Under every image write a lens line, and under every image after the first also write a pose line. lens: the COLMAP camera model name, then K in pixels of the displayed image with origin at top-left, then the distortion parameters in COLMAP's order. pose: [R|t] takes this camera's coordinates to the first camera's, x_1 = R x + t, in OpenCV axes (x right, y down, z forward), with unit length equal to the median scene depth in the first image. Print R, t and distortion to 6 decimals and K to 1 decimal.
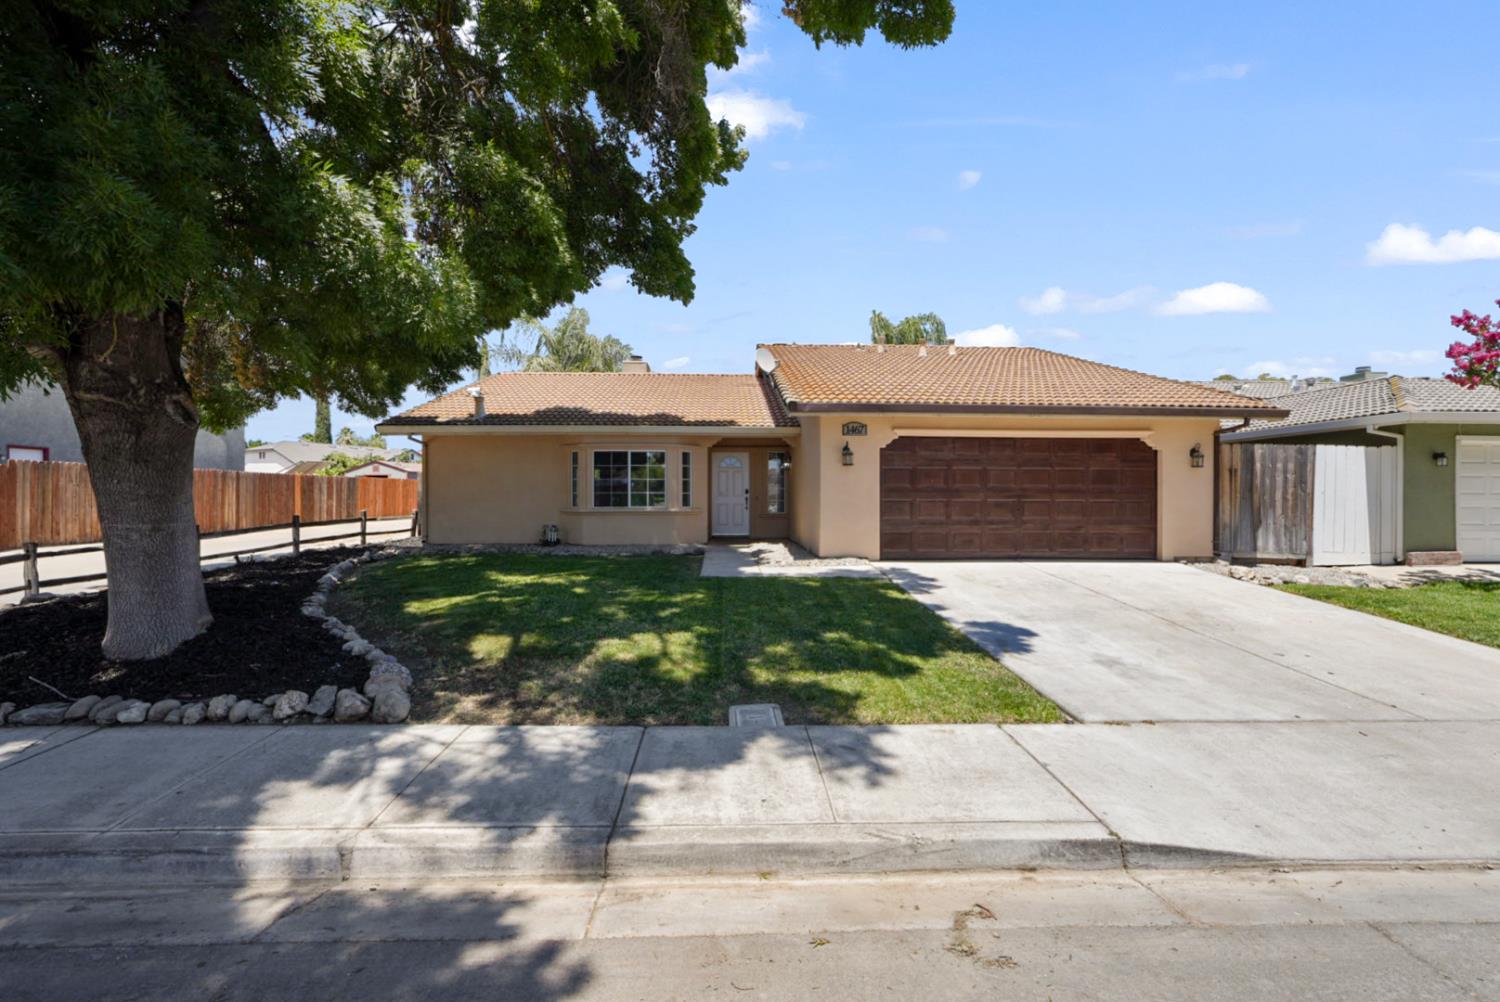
lens RADIAL K [[666.2, 0, 762.2], [0, 666.2, 497.2], [0, 0, 1]] dist [-0.003058, 0.001158]
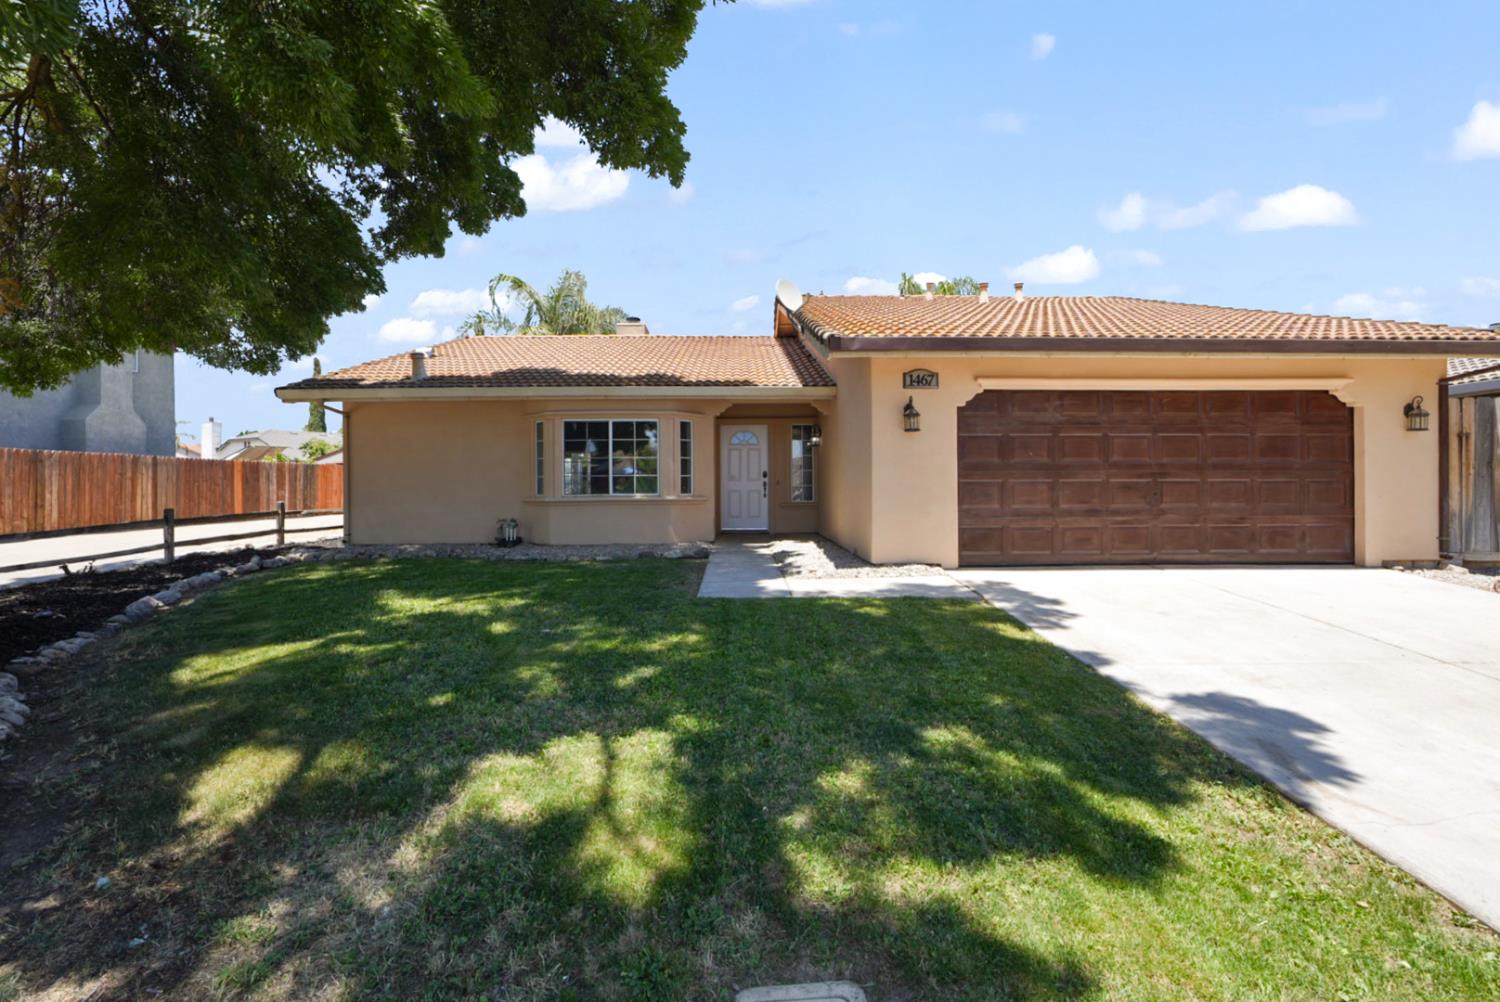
lens RADIAL K [[666.2, 0, 772.4], [0, 666.2, 460.4], [0, 0, 1]] dist [-0.003058, 0.001158]
pose [[0.999948, -0.007161, -0.007307, -0.012122], [0.006864, 0.999178, -0.039955, 0.008895], [0.007587, 0.039902, 0.999175, 0.298609]]
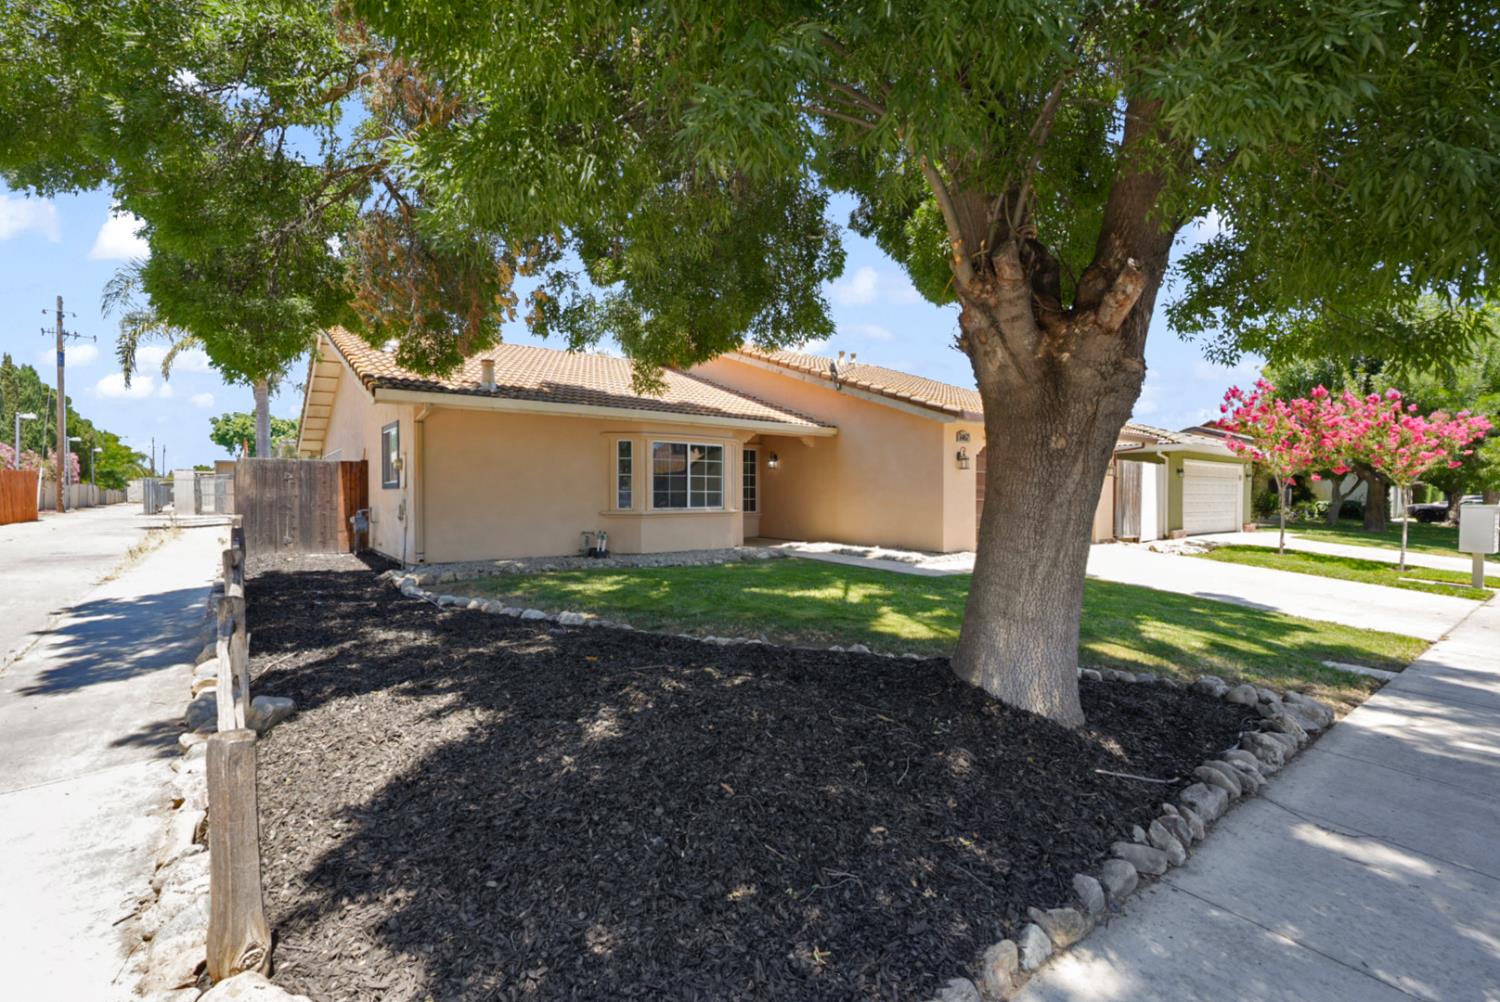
lens RADIAL K [[666.2, 0, 751.1], [0, 666.2, 500.7], [0, 0, 1]] dist [-0.003058, 0.001158]
pose [[0.811480, -0.005182, 0.584357, -0.797410], [-0.003132, 0.999908, 0.013216, -0.008029], [-0.584372, -0.012554, 0.811389, 0.291768]]
